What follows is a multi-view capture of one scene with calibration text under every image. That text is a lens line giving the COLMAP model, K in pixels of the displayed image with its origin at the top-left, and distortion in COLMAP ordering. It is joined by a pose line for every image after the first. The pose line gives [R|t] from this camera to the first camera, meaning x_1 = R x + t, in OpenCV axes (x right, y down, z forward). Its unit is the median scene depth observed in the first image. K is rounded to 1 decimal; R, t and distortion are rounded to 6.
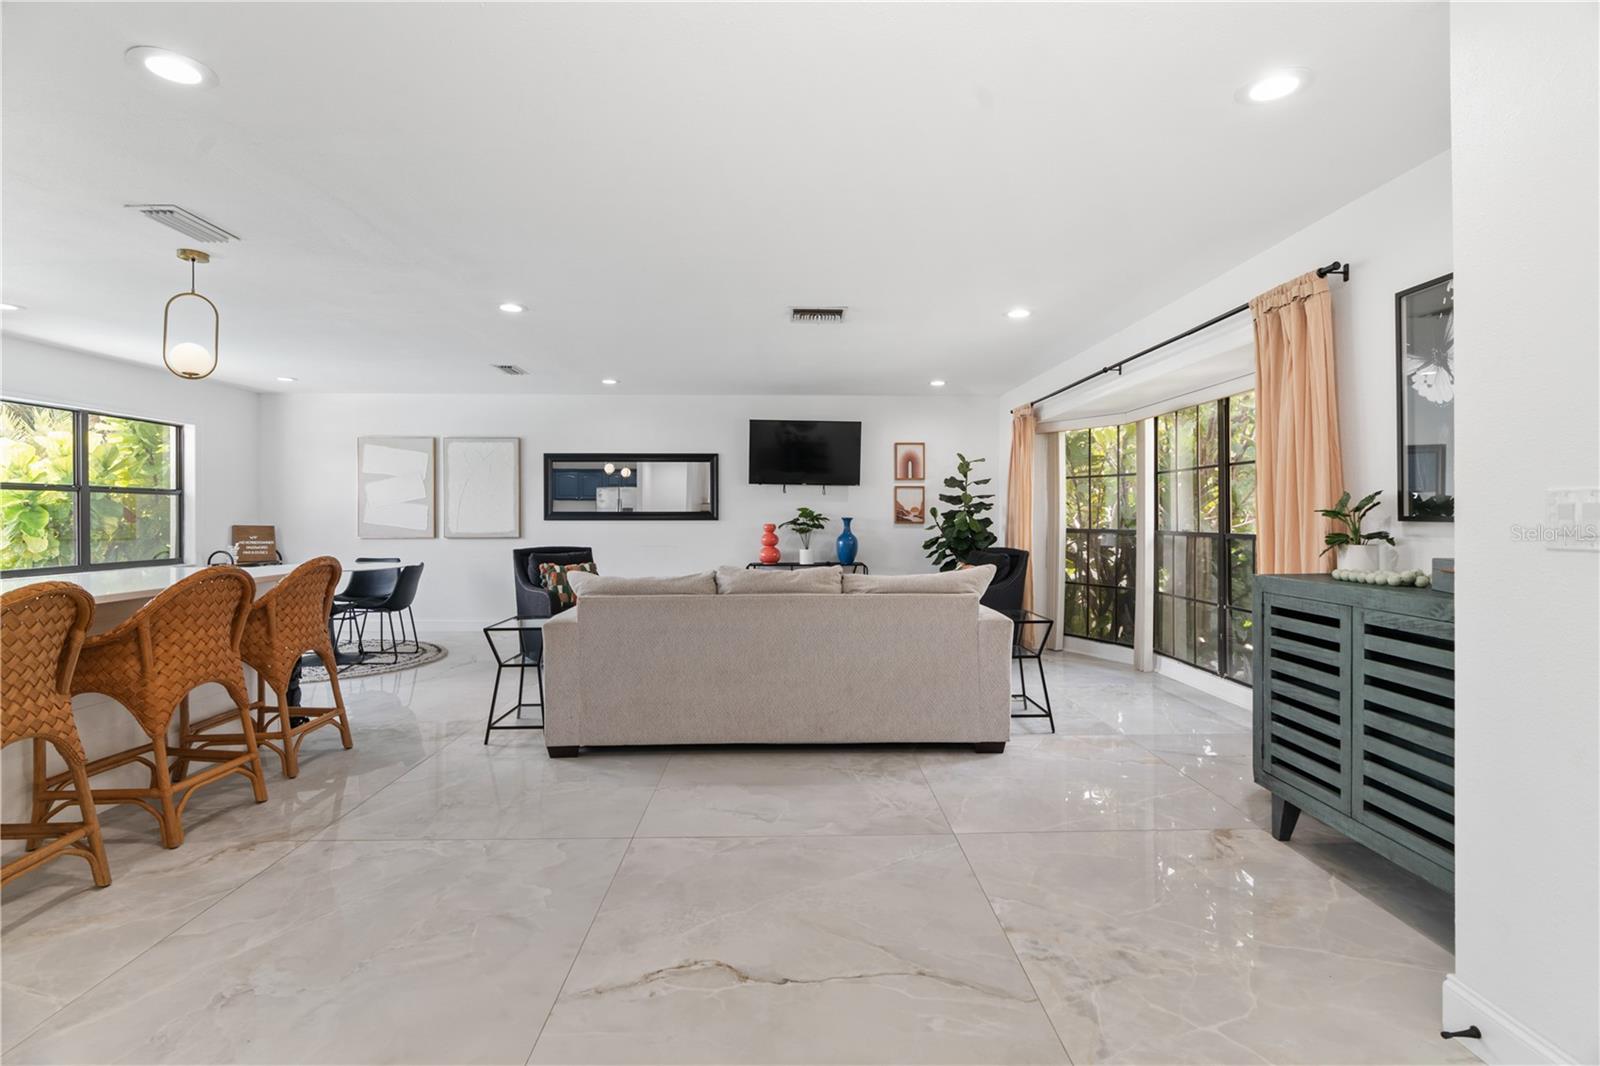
lens RADIAL K [[730.2, 0, 797.0], [0, 730.2, 506.2], [0, 0, 1]] dist [-0.010738, 0.004508]
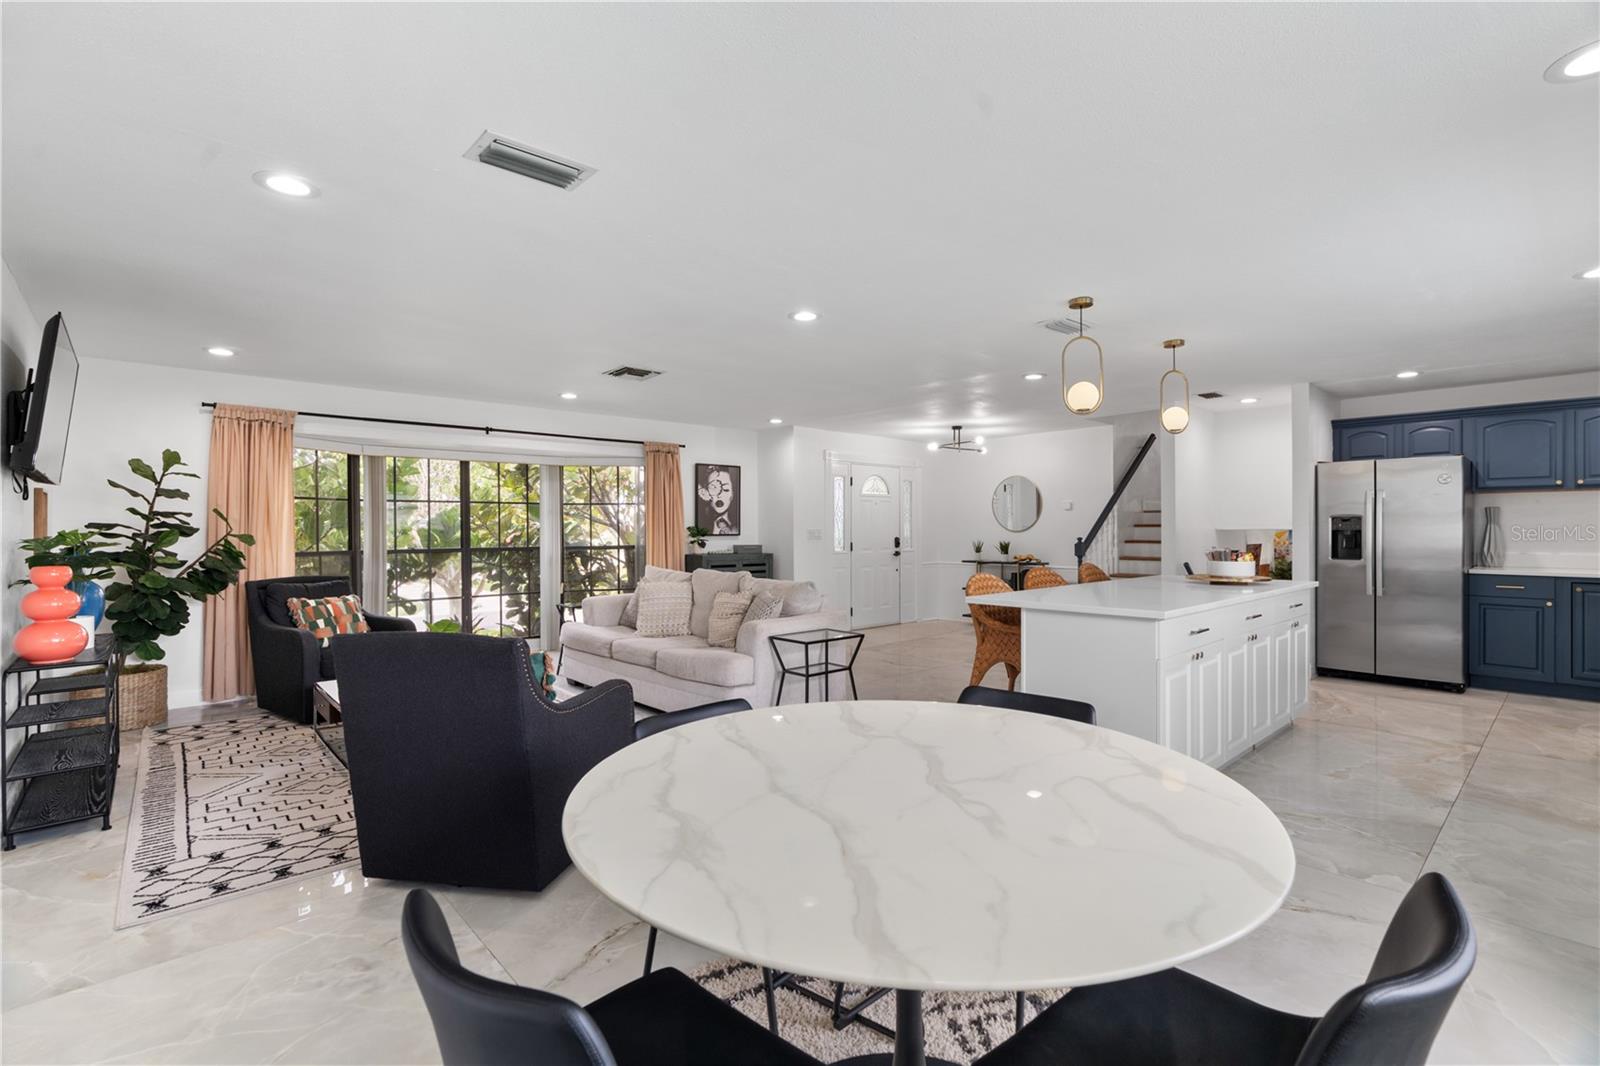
lens RADIAL K [[730.2, 0, 801.9], [0, 730.2, 526.7], [0, 0, 1]] dist [-0.010738, 0.004508]
pose [[-0.662352, 0.005976, 0.749169, -0.759911], [-0.004470, 0.999919, -0.011928, 0.006423], [-0.749179, -0.011249, -0.662272, 1.123017]]
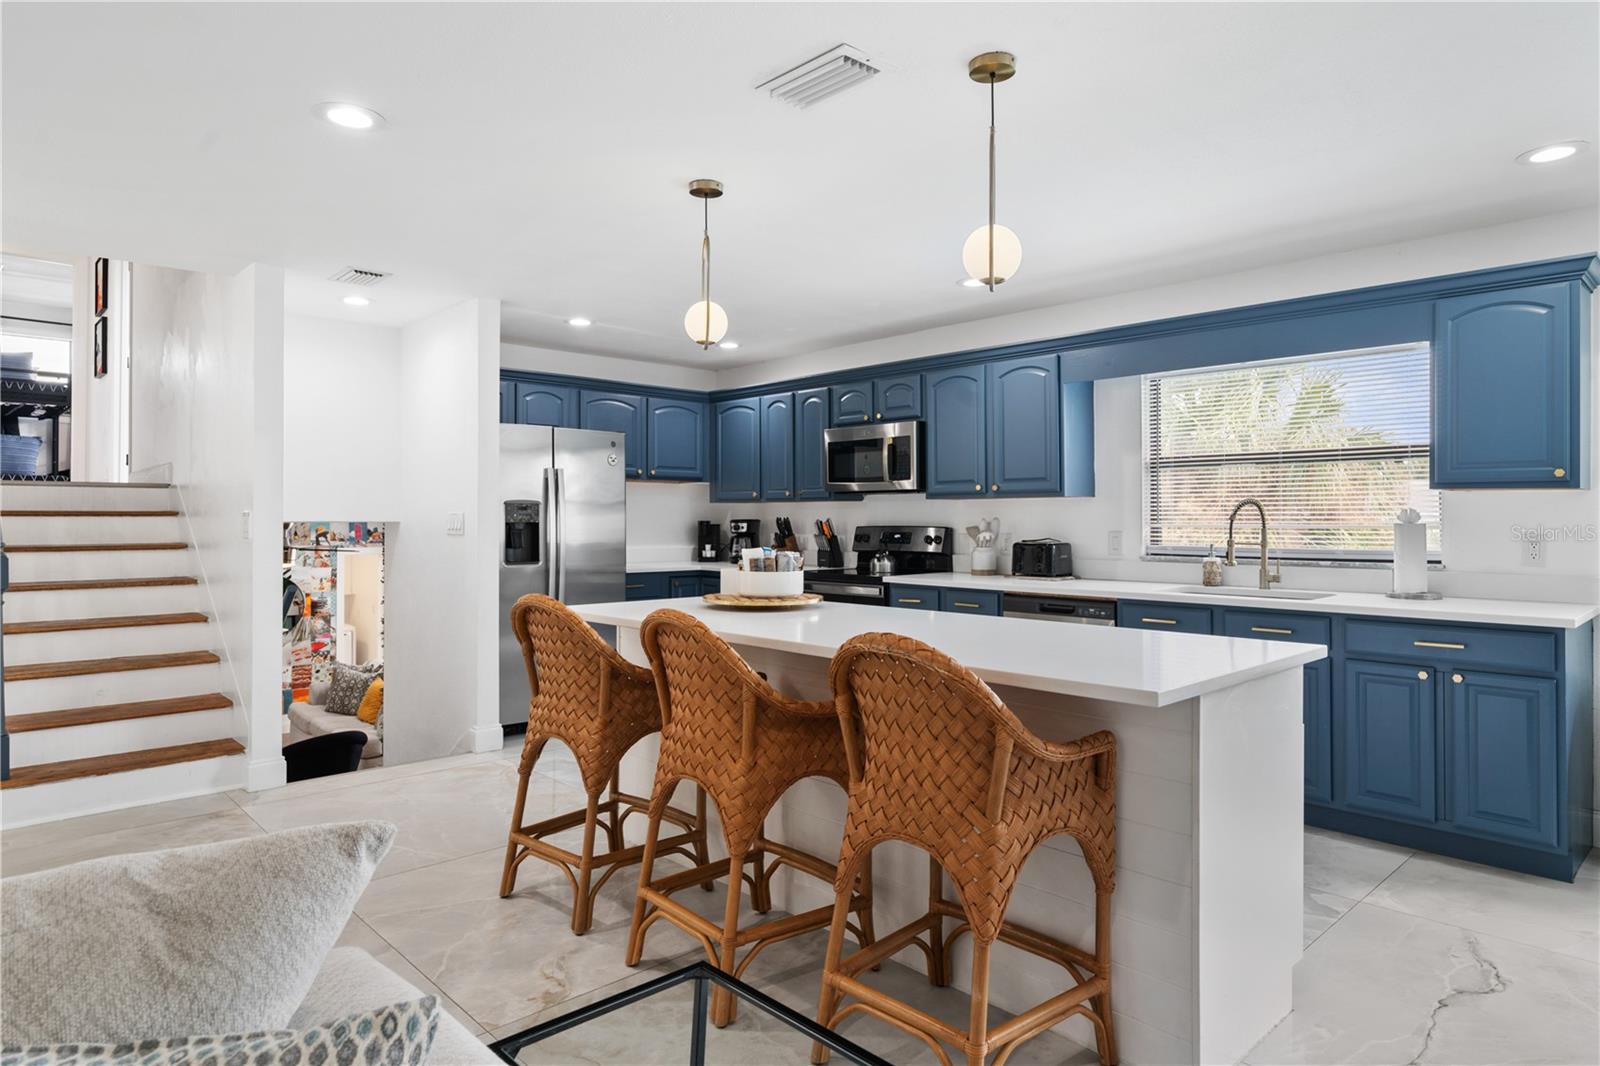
lens RADIAL K [[939.4, 0, 791.3], [0, 939.4, 512.1], [0, 0, 1]] dist [0.002123, 0.002235]
pose [[-0.732993, -0.004907, -0.680219, -0.131176], [0.007786, 0.999848, -0.015604, 0.002390], [0.680192, -0.016734, -0.732843, 0.772981]]
